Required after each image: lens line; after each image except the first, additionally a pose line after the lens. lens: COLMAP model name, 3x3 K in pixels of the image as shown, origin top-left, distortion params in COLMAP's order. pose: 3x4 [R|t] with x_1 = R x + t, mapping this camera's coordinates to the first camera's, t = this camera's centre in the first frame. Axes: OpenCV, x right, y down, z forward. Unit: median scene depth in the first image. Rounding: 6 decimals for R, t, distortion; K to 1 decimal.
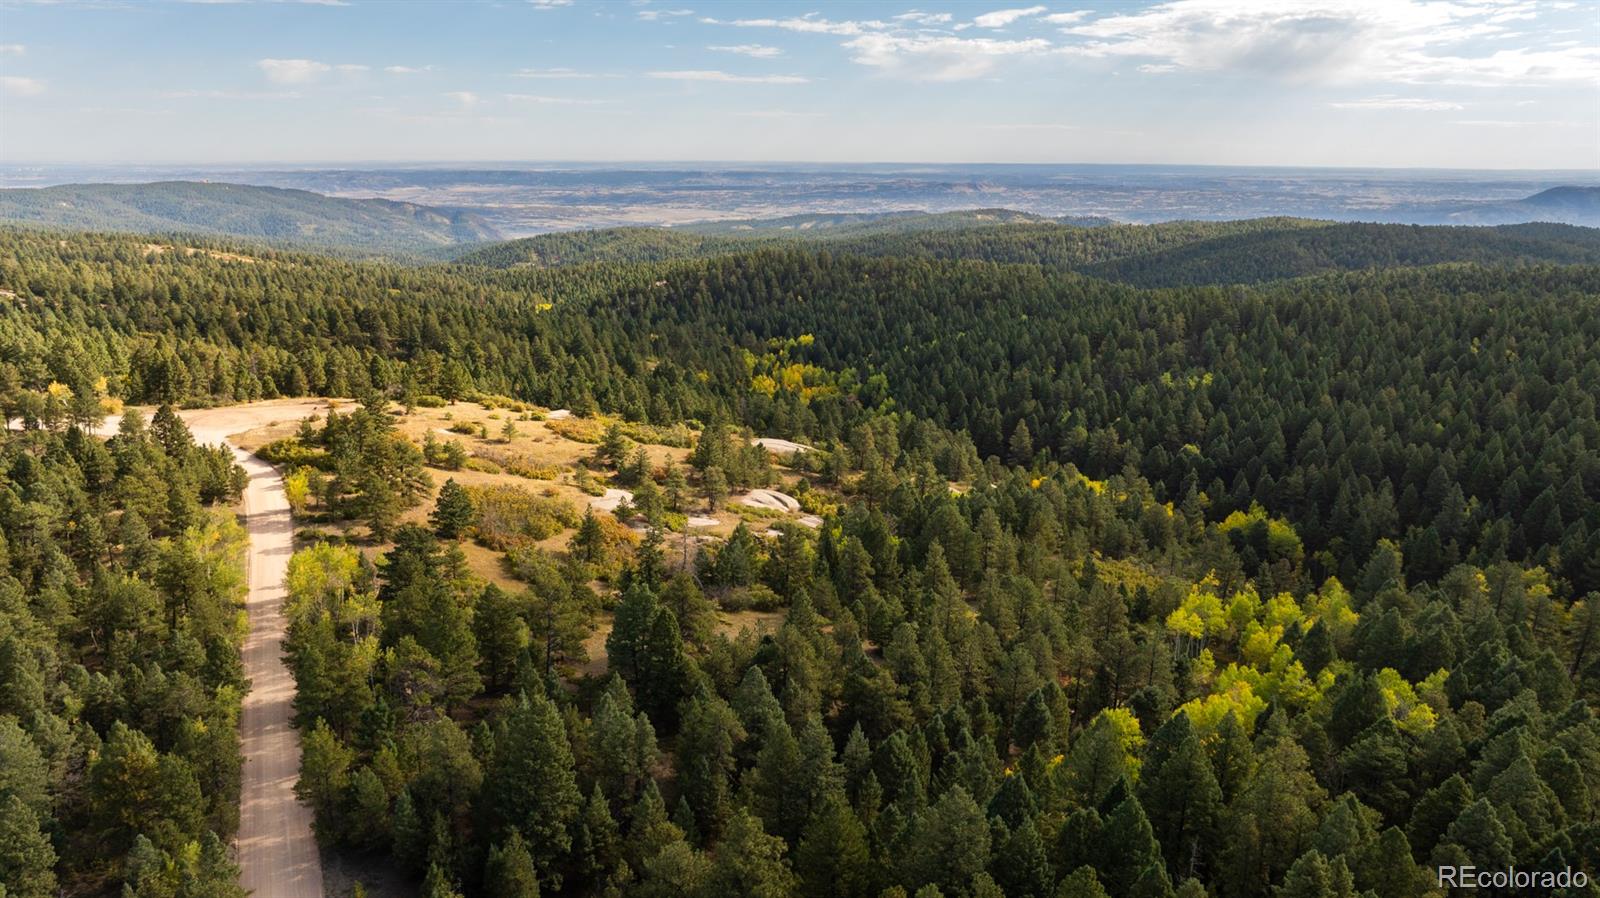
lens RADIAL K [[1142.4, 0, 800.0], [0, 1142.4, 449.0], [0, 0, 1]] dist [0.040426, -0.248867]
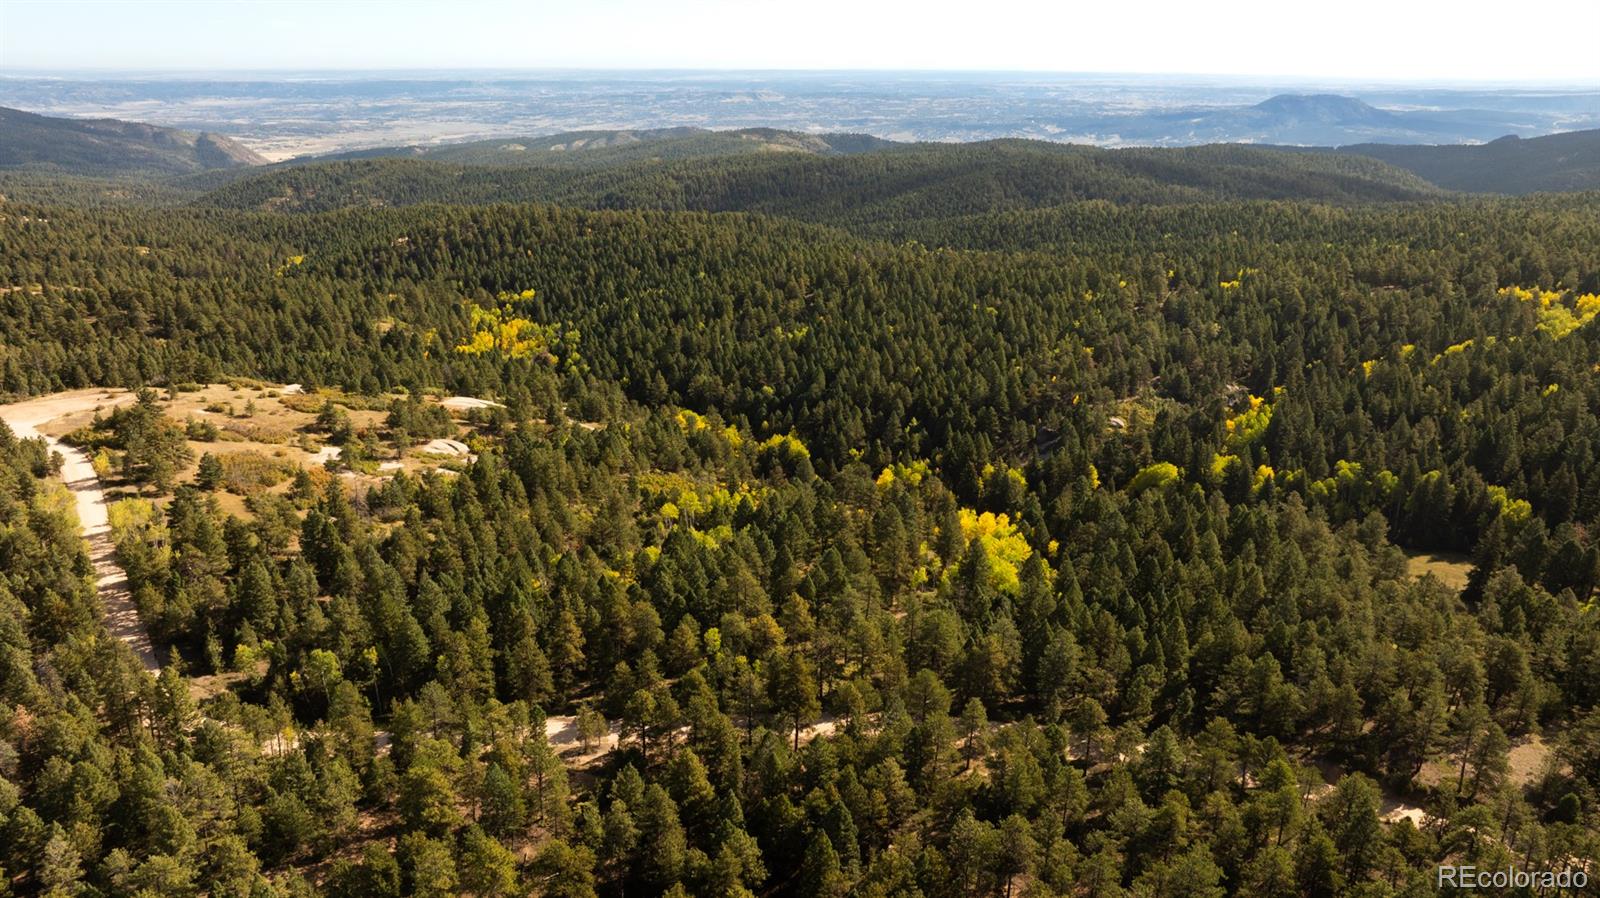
lens RADIAL K [[1128.2, 0, 800.0], [0, 1128.2, 449.0], [0, 0, 1]] dist [-0.007974, 0.000613]
pose [[0.982511, -0.058242, 0.176862, 0.156673], [0.044371, 0.995694, 0.081396, -0.047201], [-0.180841, -0.072125, 0.980864, -0.468781]]
